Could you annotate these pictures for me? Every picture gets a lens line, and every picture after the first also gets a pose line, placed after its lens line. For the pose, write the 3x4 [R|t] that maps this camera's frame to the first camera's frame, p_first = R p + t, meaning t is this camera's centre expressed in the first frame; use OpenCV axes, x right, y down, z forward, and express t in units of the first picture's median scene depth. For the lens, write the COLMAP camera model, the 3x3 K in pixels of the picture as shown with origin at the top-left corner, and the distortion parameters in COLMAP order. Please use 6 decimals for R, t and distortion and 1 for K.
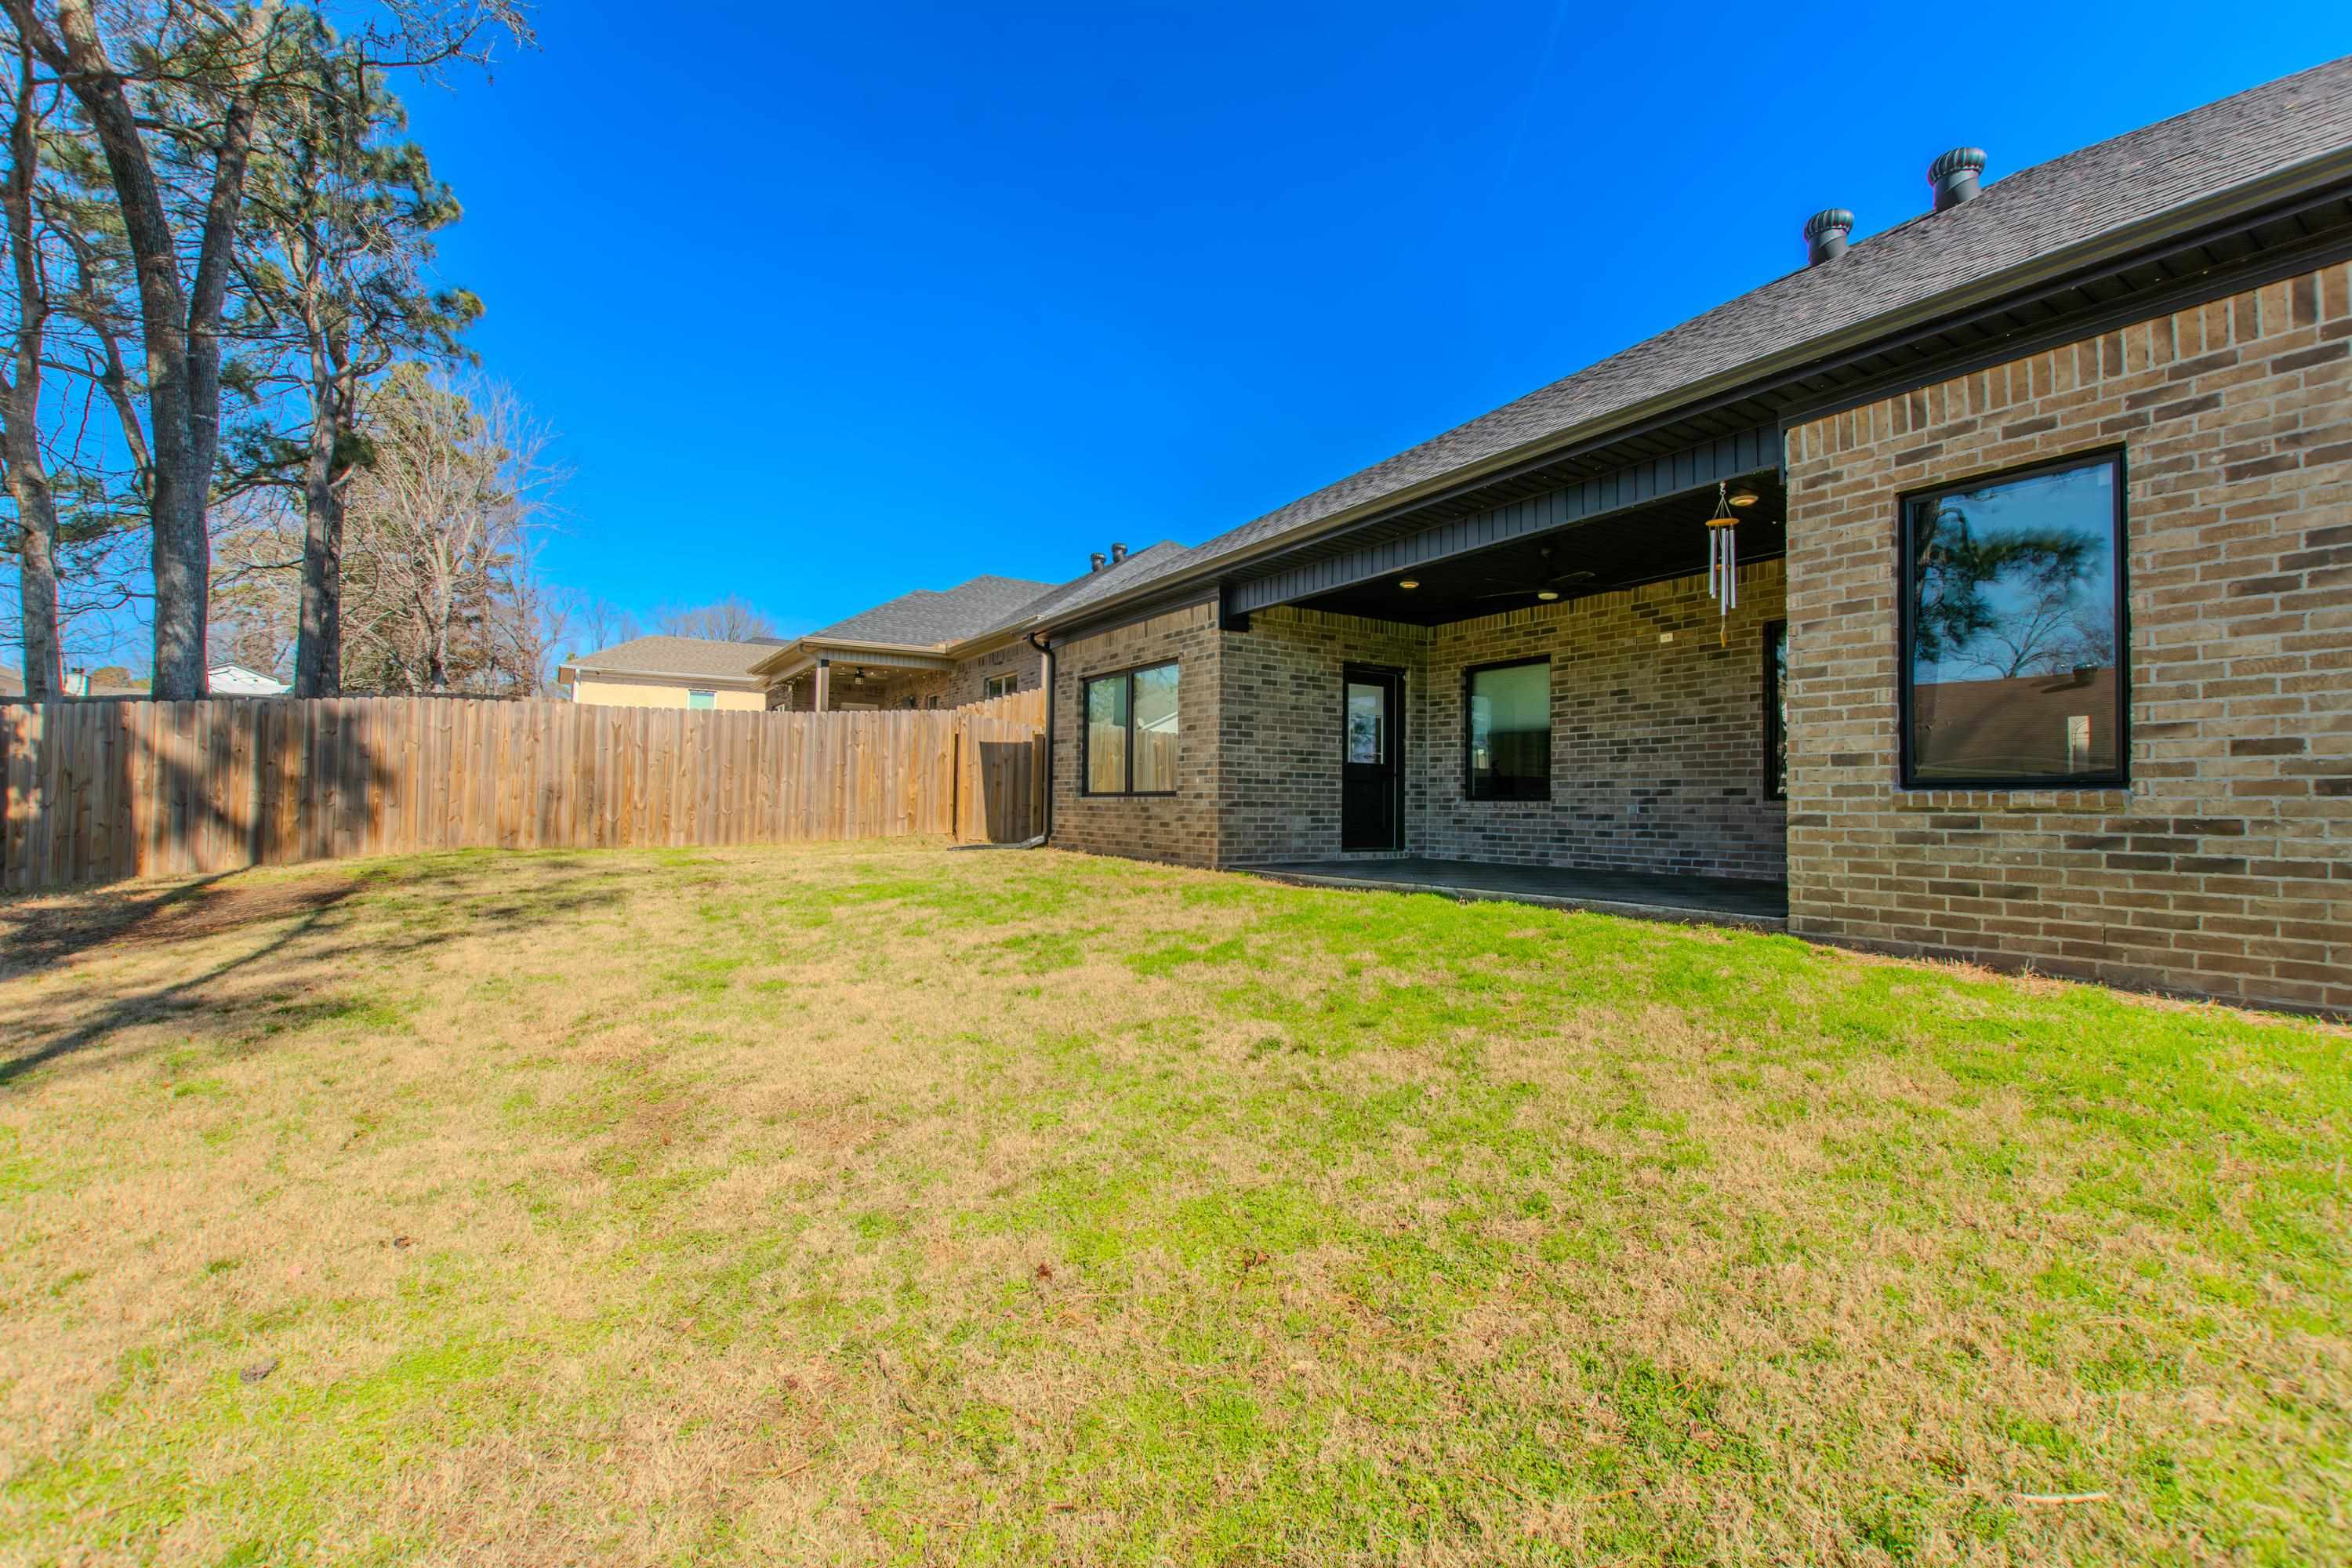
lens RADIAL K [[1017.1, 0, 1184.9], [0, 1017.1, 780.5], [0, 0, 1]] dist [0.007619, -0.004059]
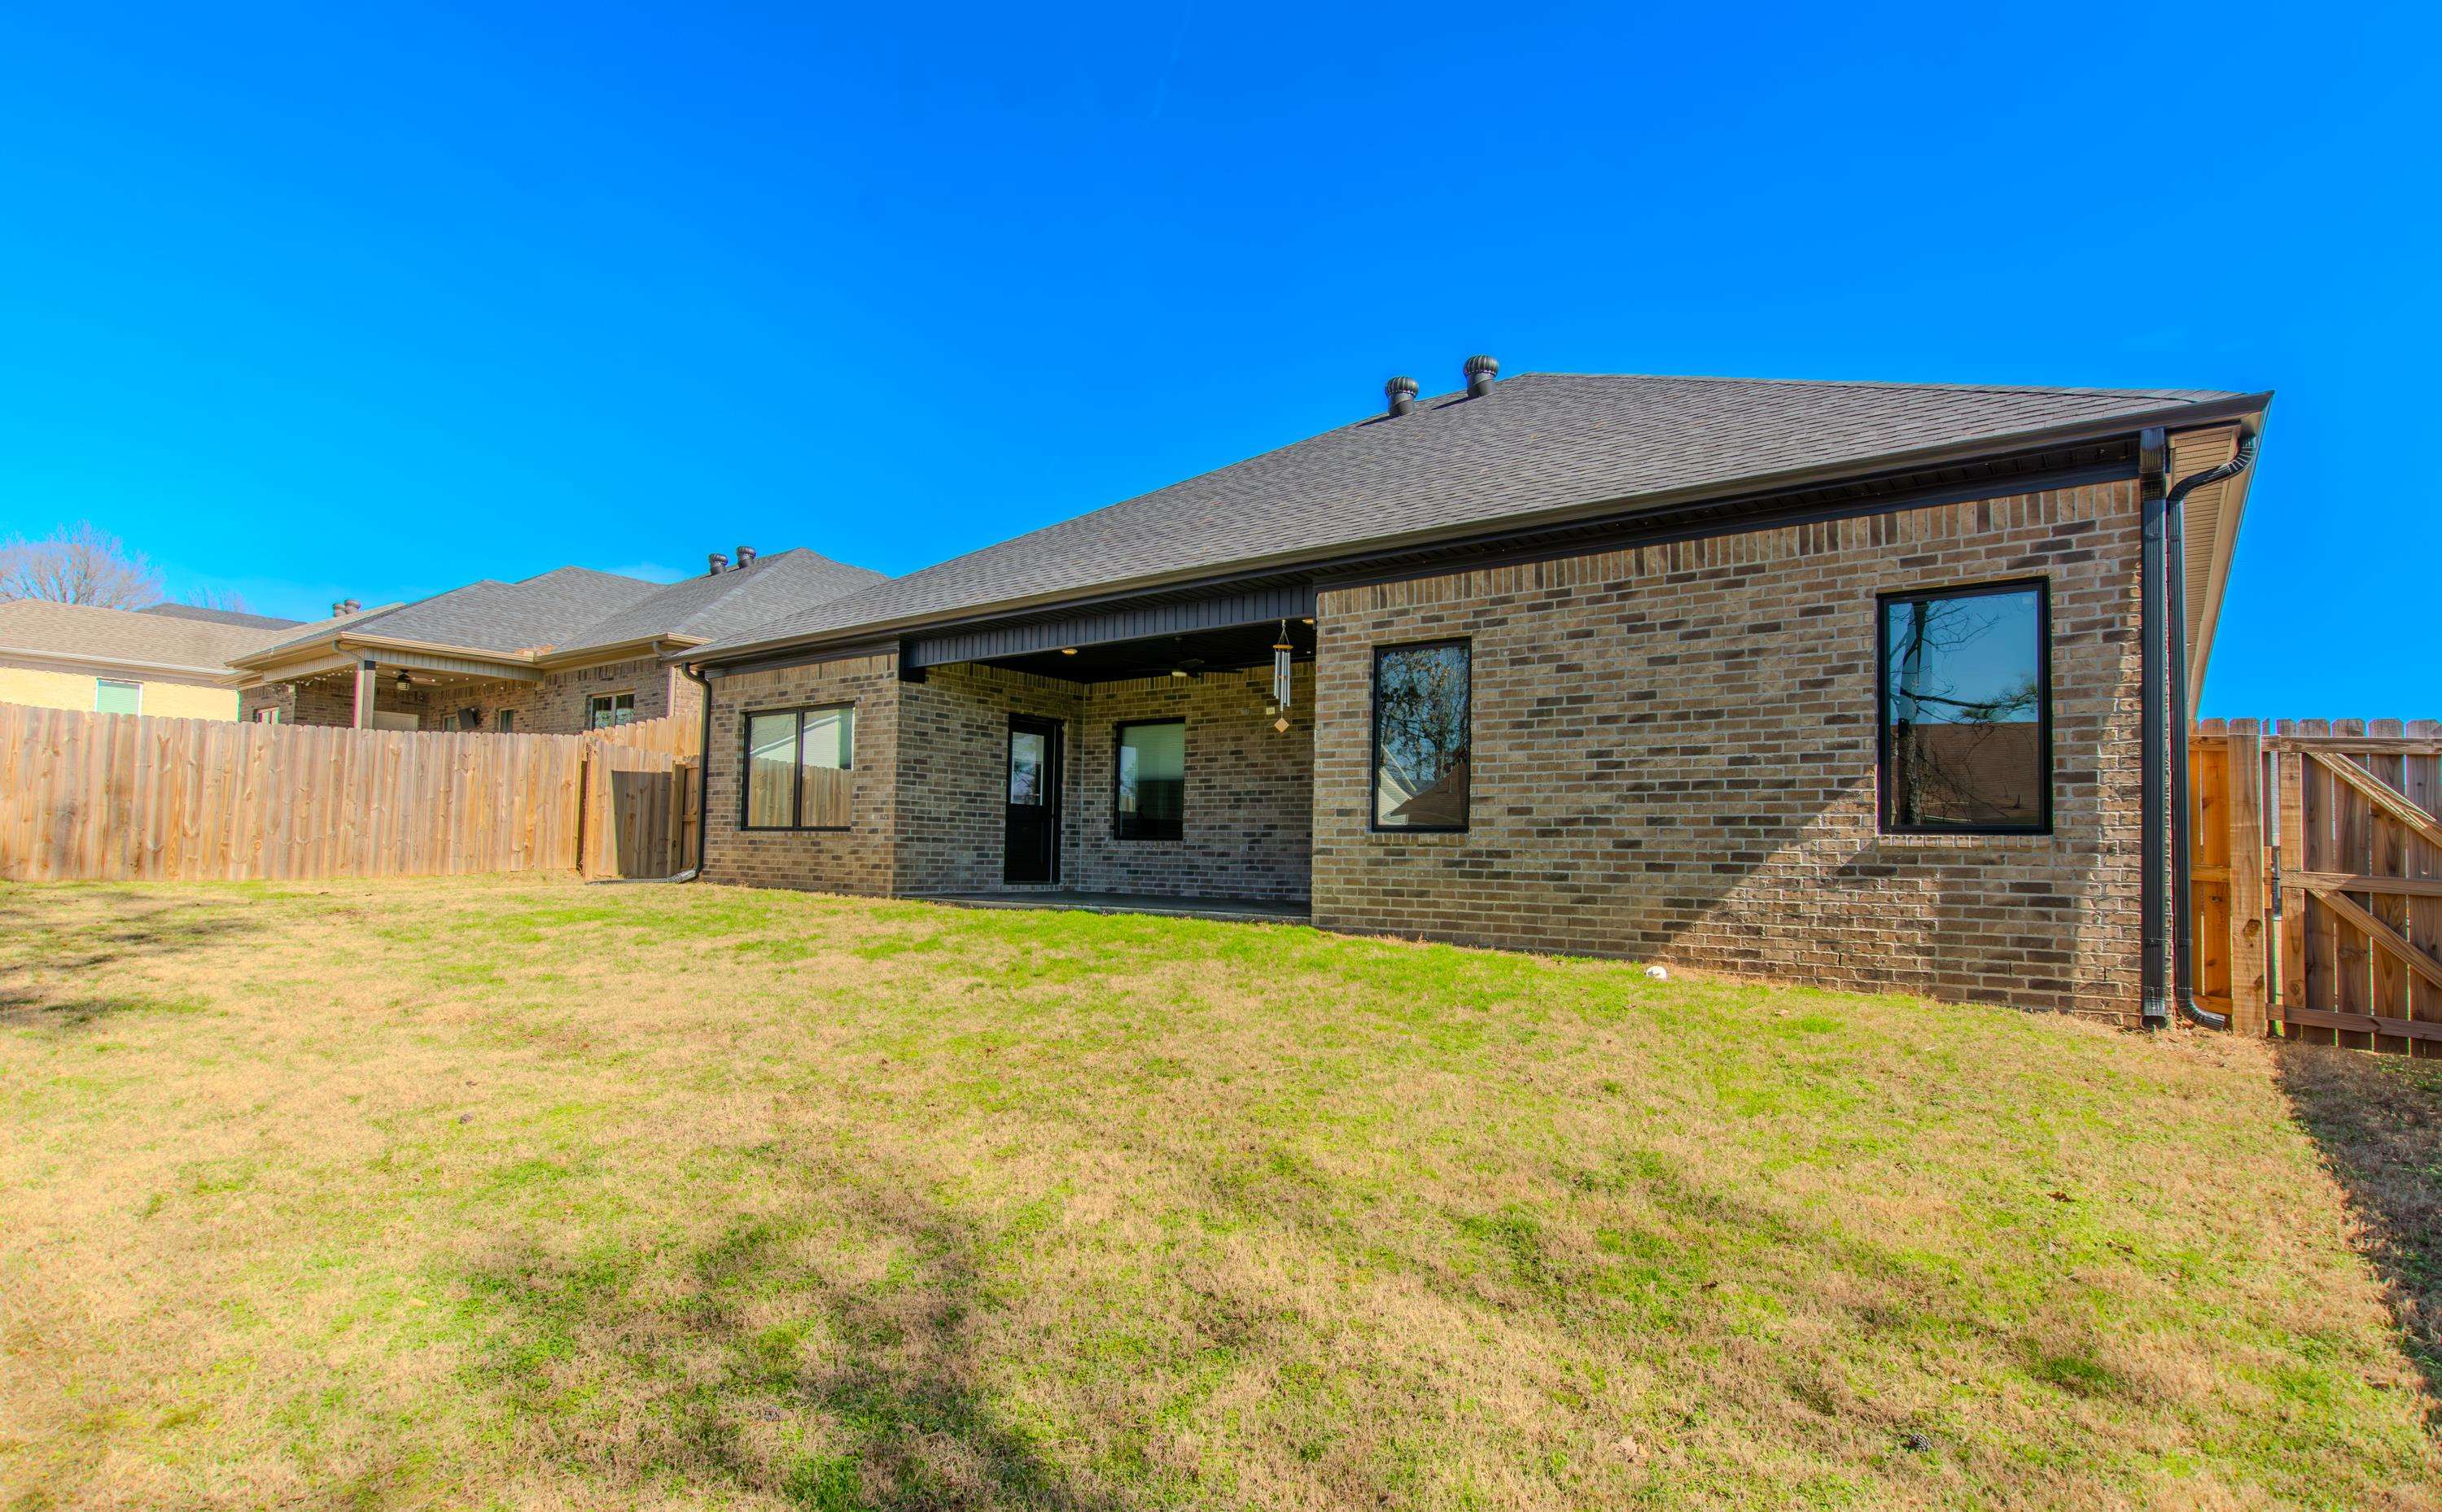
lens RADIAL K [[1214.0, 0, 1230.2], [0, 1214.0, 796.7], [0, 0, 1]] dist [0.000958, 0.000507]
pose [[0.937486, 0.026942, 0.346978, -0.080033], [-0.019962, 0.999520, -0.023677, 0.001478], [-0.347449, 0.015270, 0.937574, -0.344466]]
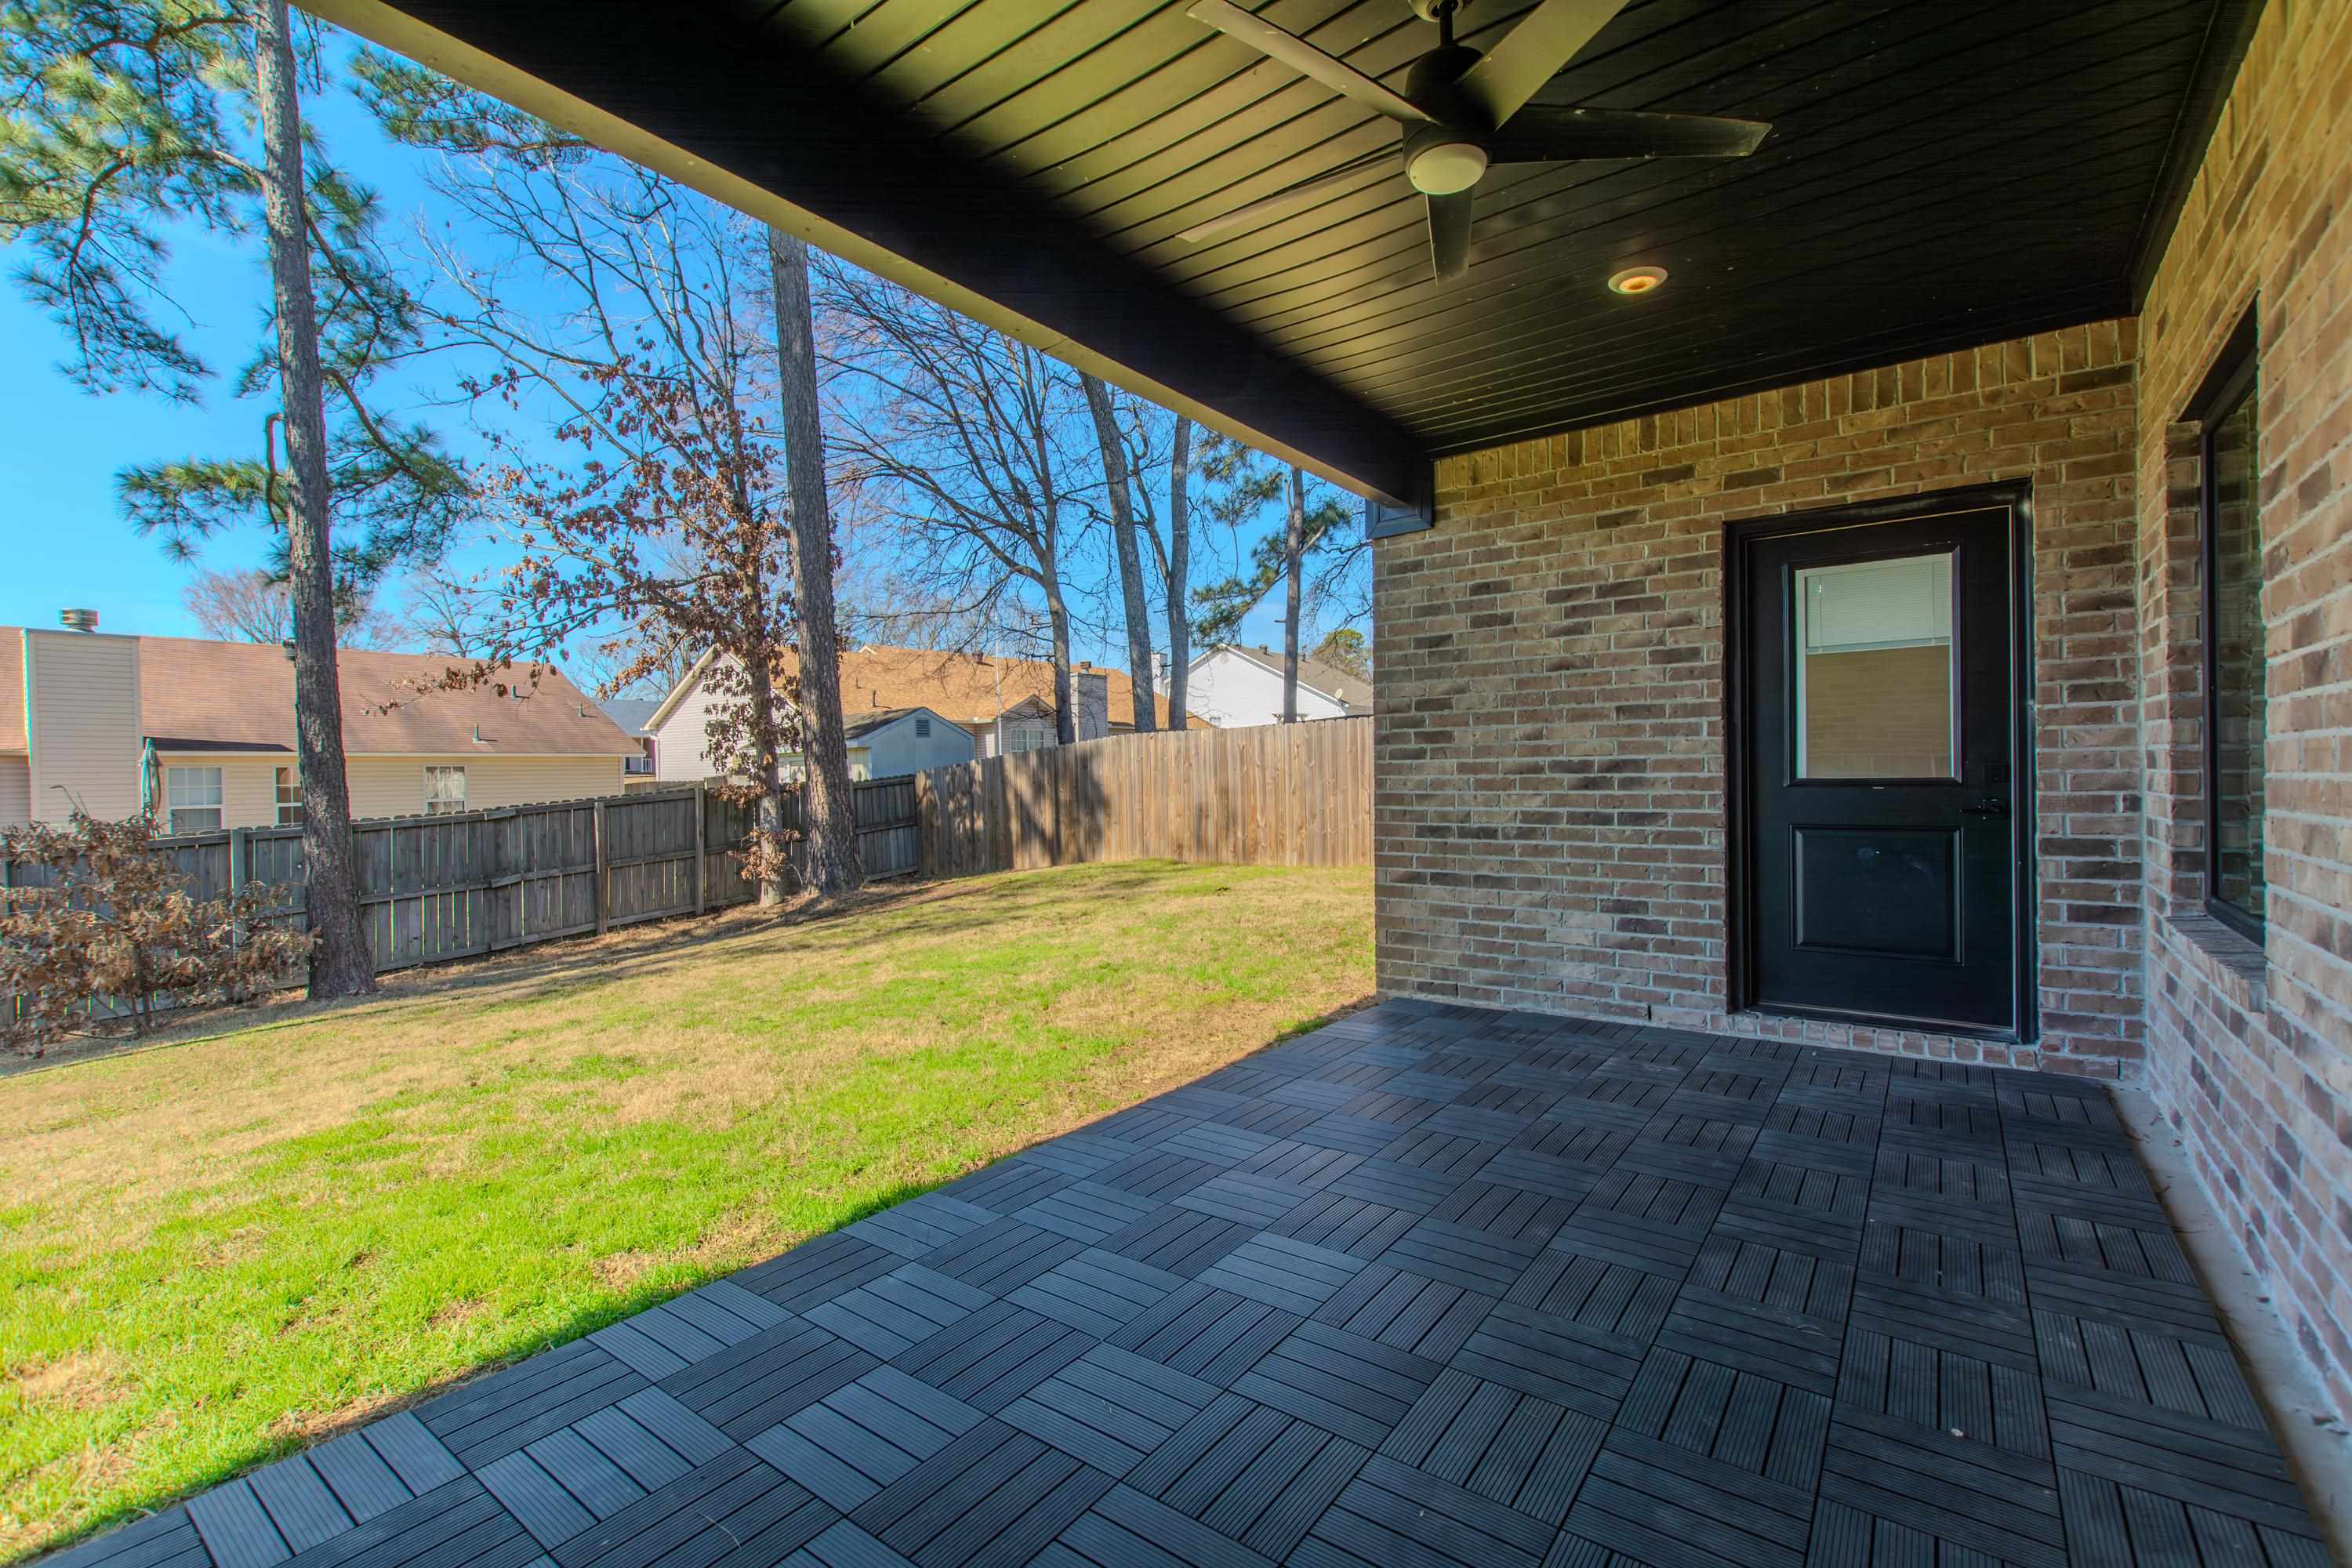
lens RADIAL K [[1017.1, 0, 1183.4], [0, 1017.1, 775.2], [0, 0, 1]] dist [0.007619, -0.004059]
pose [[0.356934, -0.018165, -0.933953, 0.470636], [0.043462, 0.999051, -0.002821, -0.030489], [0.933118, -0.039585, 0.357385, 0.703585]]
